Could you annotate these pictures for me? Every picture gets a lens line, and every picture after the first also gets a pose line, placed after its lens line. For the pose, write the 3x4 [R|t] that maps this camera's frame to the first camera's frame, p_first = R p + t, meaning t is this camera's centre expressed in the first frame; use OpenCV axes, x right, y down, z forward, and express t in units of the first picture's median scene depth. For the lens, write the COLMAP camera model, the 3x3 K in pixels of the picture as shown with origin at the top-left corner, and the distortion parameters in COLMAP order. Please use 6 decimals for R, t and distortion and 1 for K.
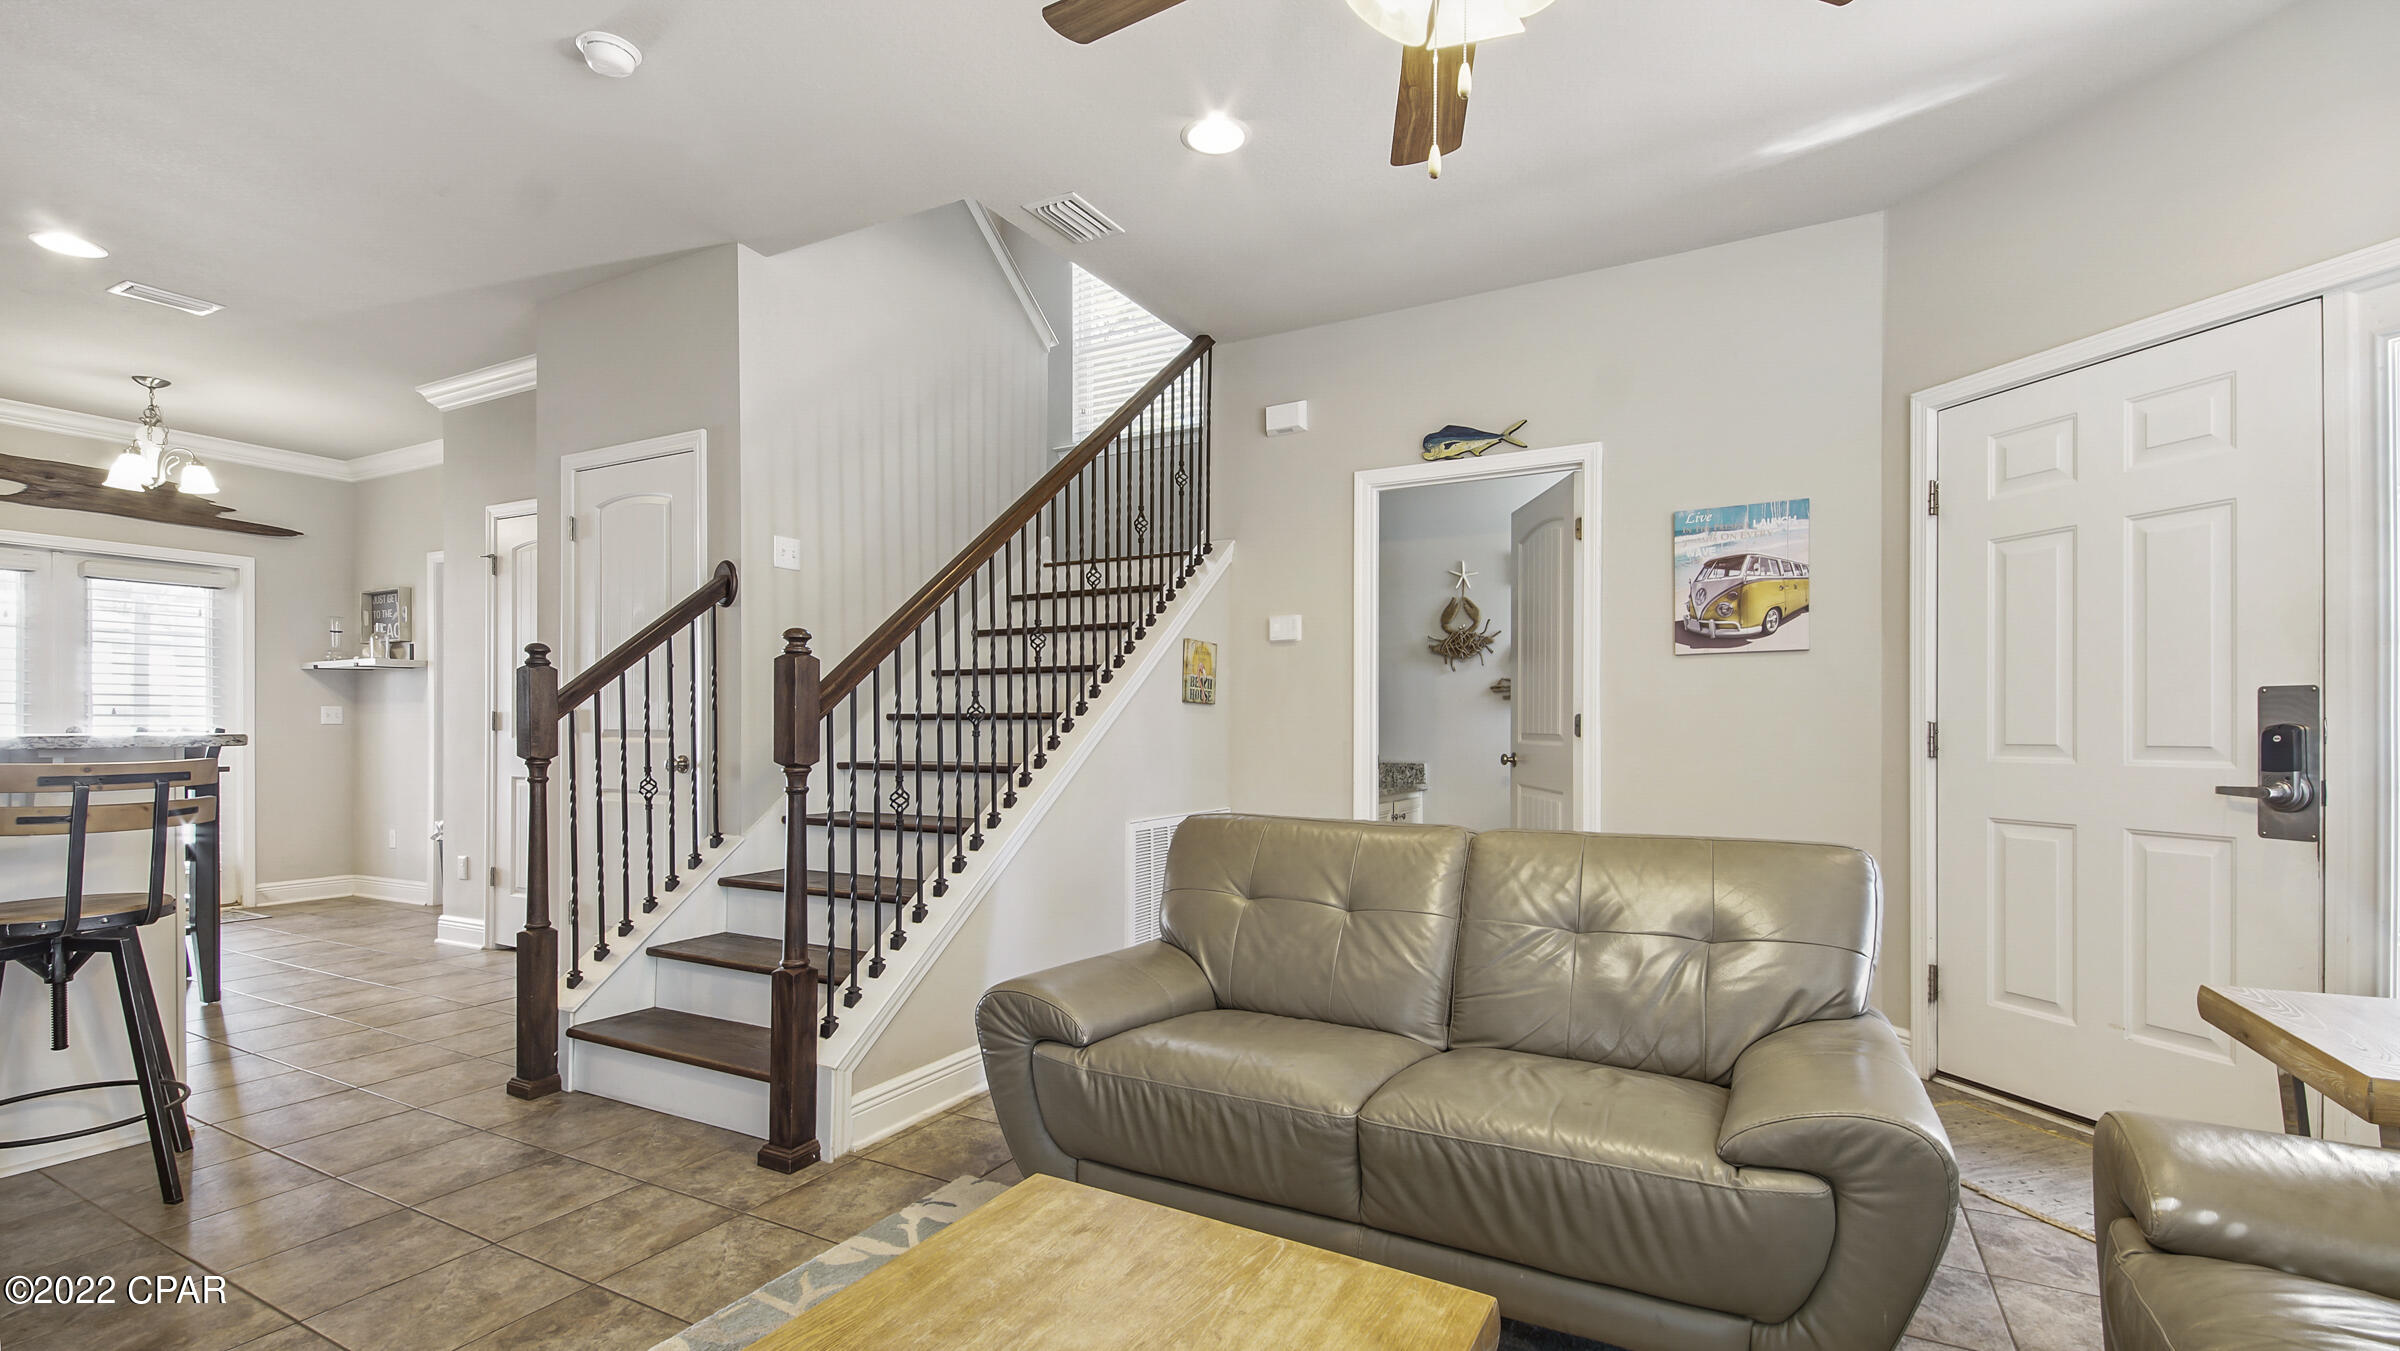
lens RADIAL K [[1069.7, 0, 1187.4], [0, 1069.7, 724.5], [0, 0, 1]] dist [0.020952, -0.010717]
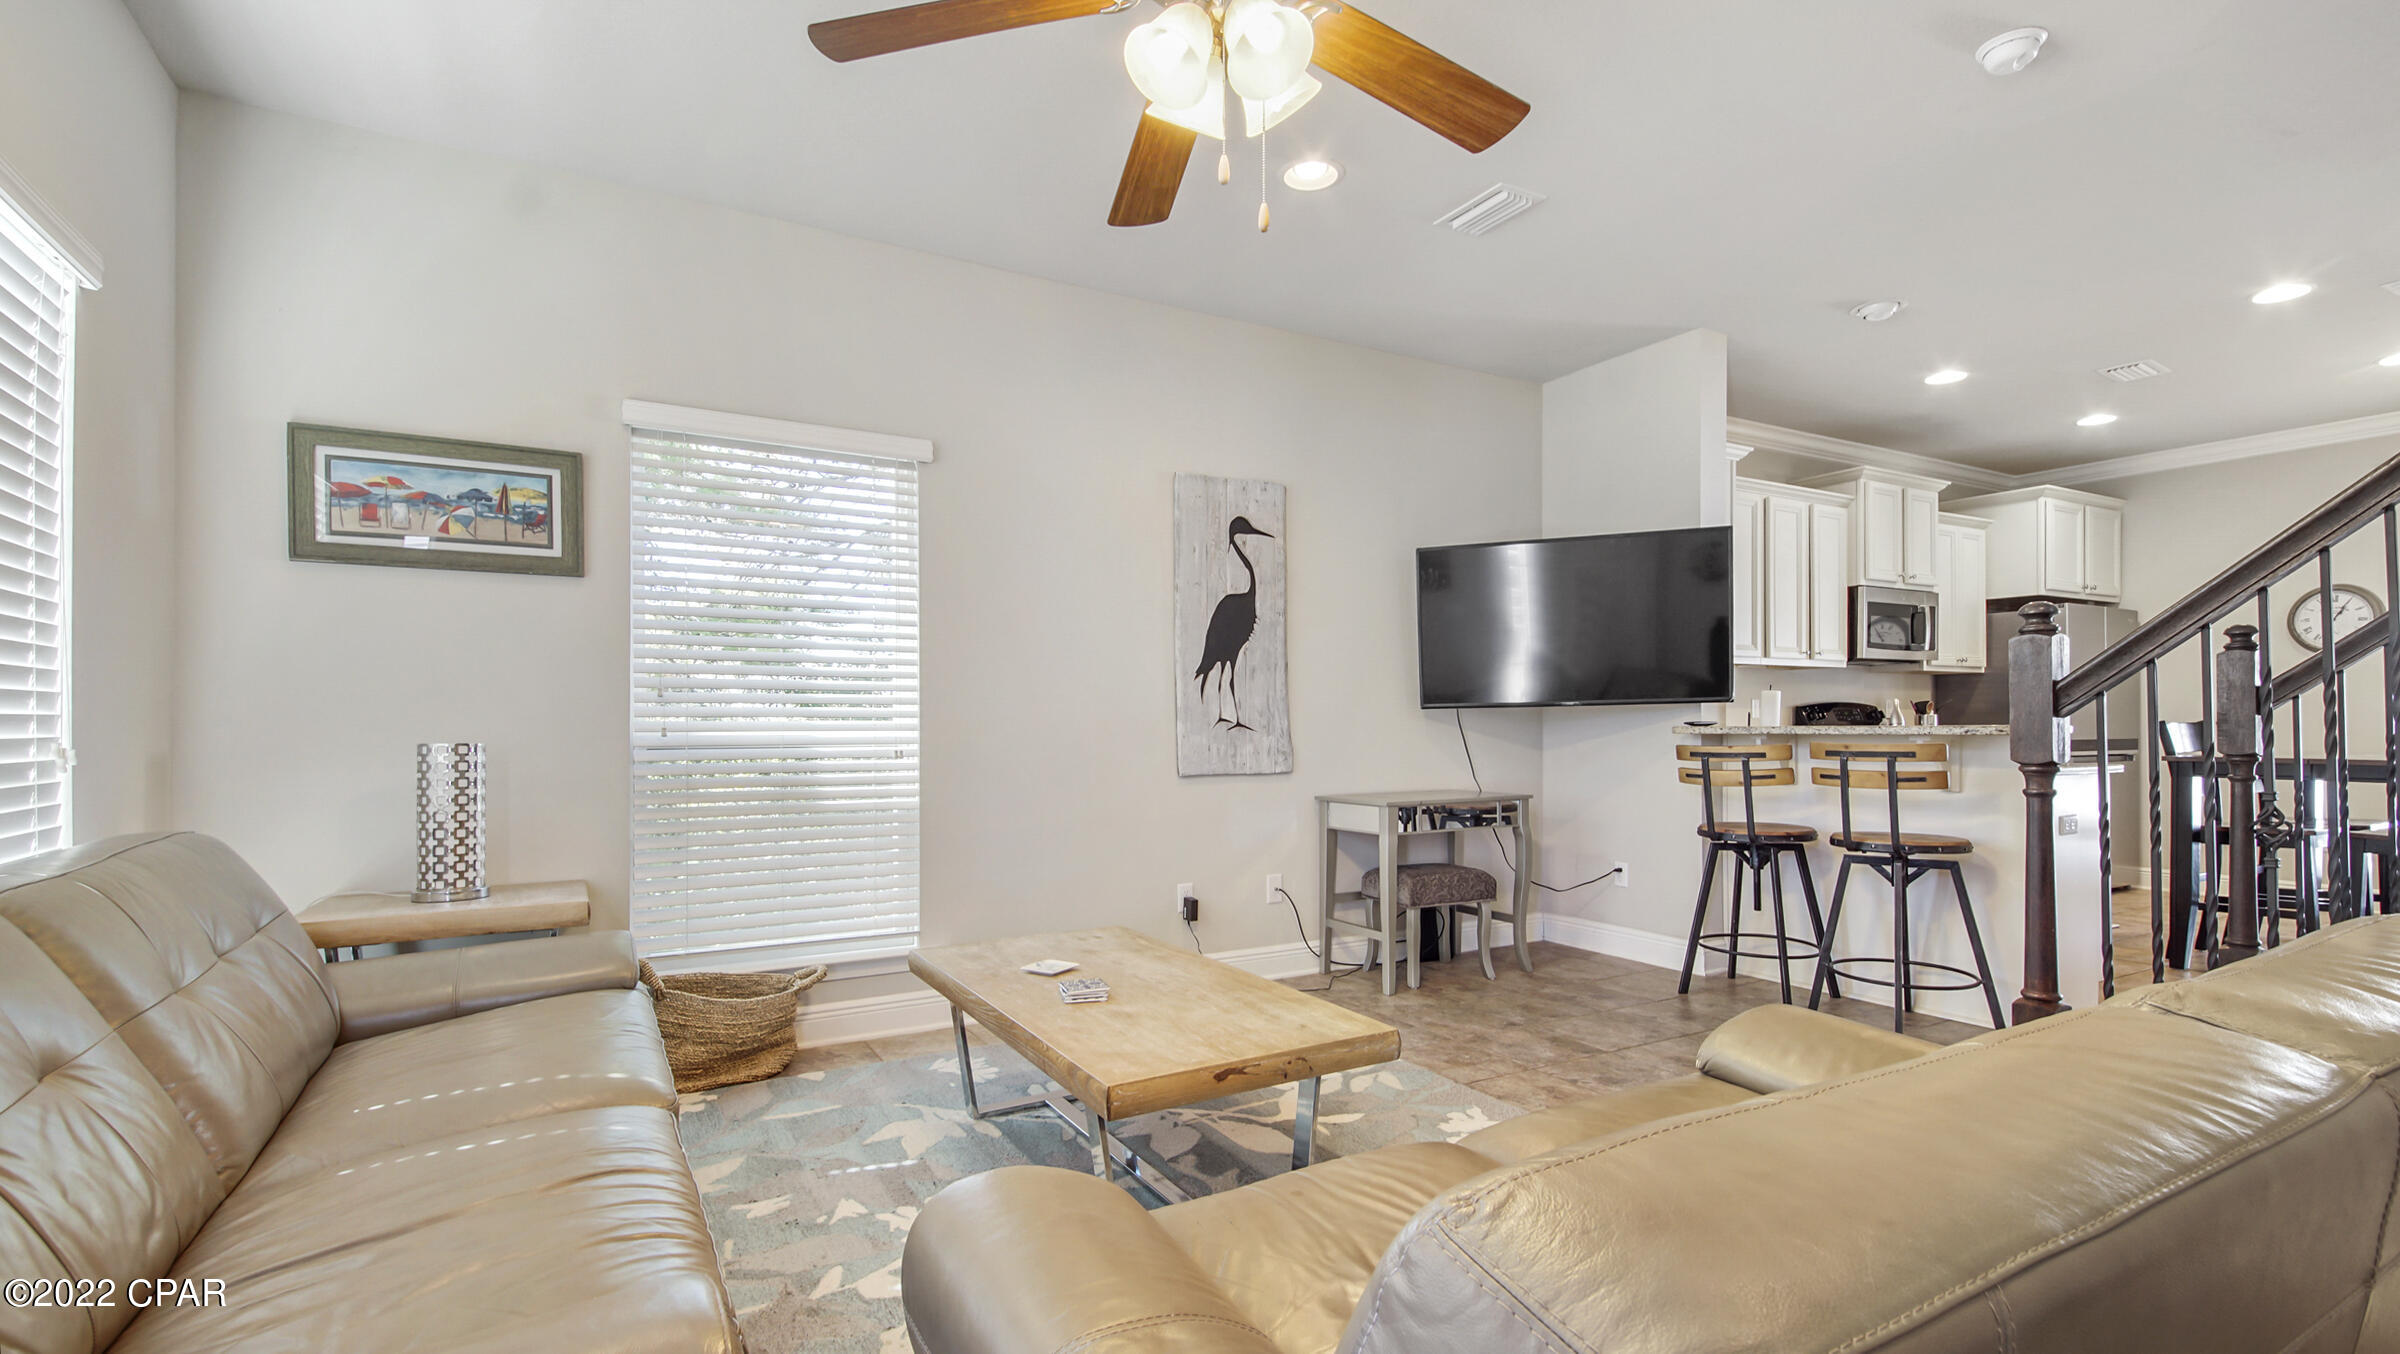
lens RADIAL K [[1069.7, 0, 1226.2], [0, 1069.7, 703.4], [0, 0, 1]] dist [0.020952, -0.010717]
pose [[-0.517121, -0.016892, -0.855746, 0.462936], [0.003137, 0.999761, -0.021630, 0.004944], [0.855906, -0.013870, -0.516945, 0.591665]]
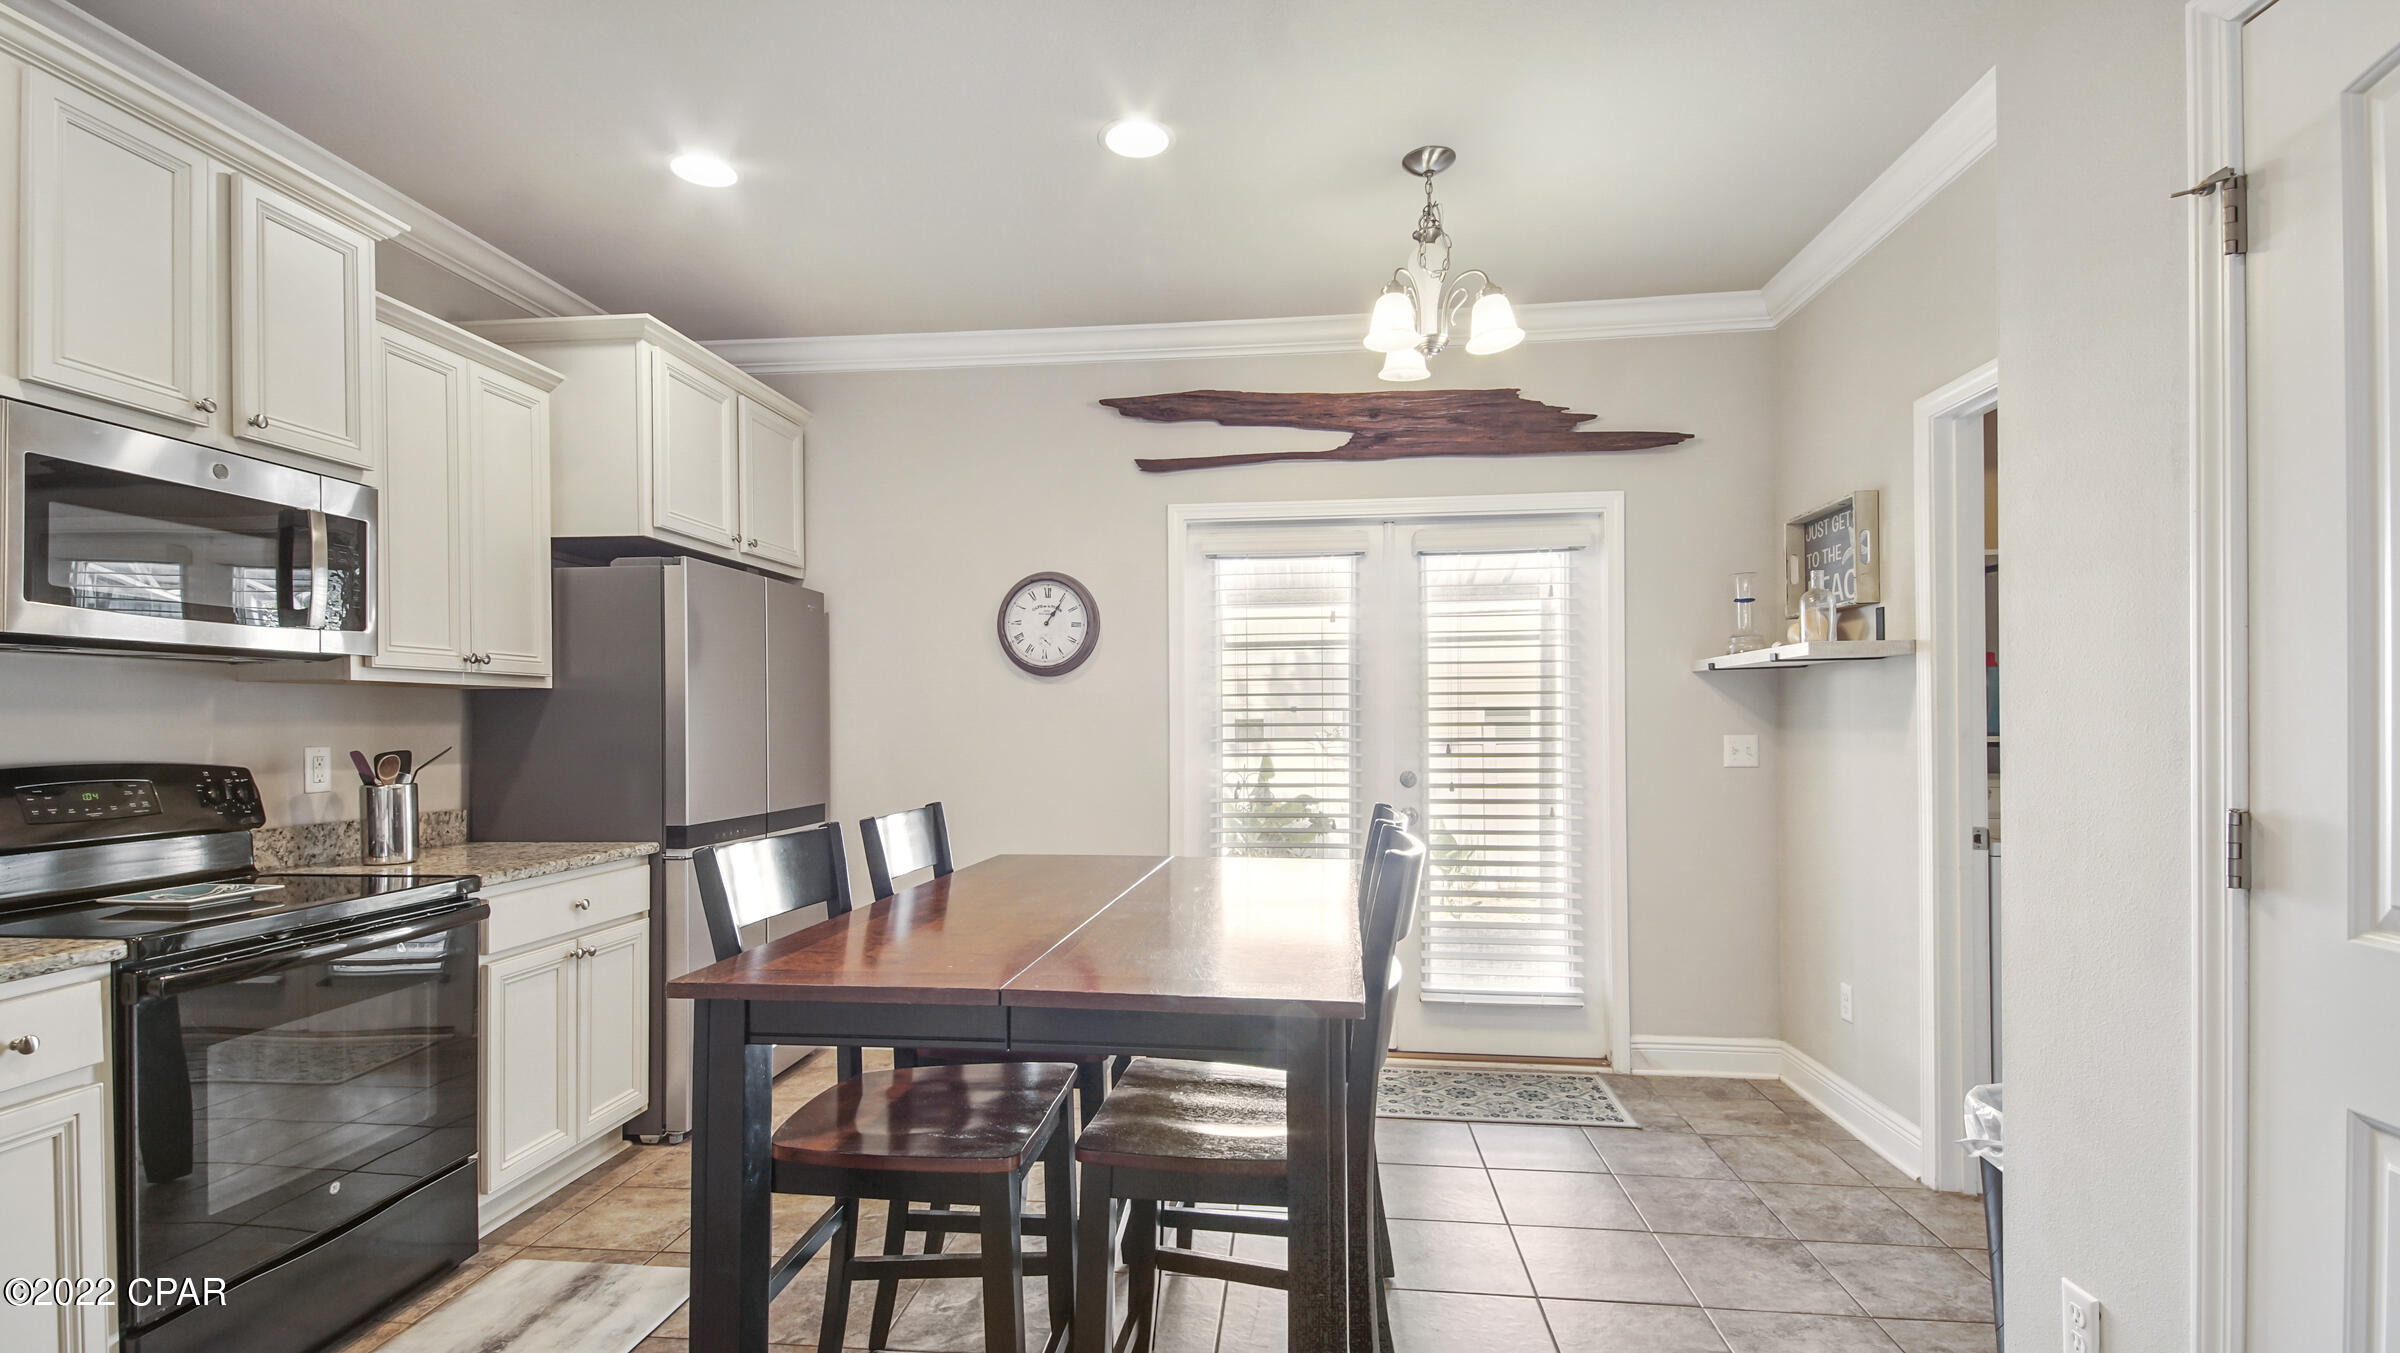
lens RADIAL K [[1069.7, 0, 1178.9], [0, 1069.7, 726.9], [0, 0, 1]] dist [0.020952, -0.010717]
pose [[0.375748, -0.001589, -0.926720, -0.645730], [0.009917, 0.999948, 0.002306, -0.042749], [0.926669, -0.010057, 0.375745, 0.872002]]
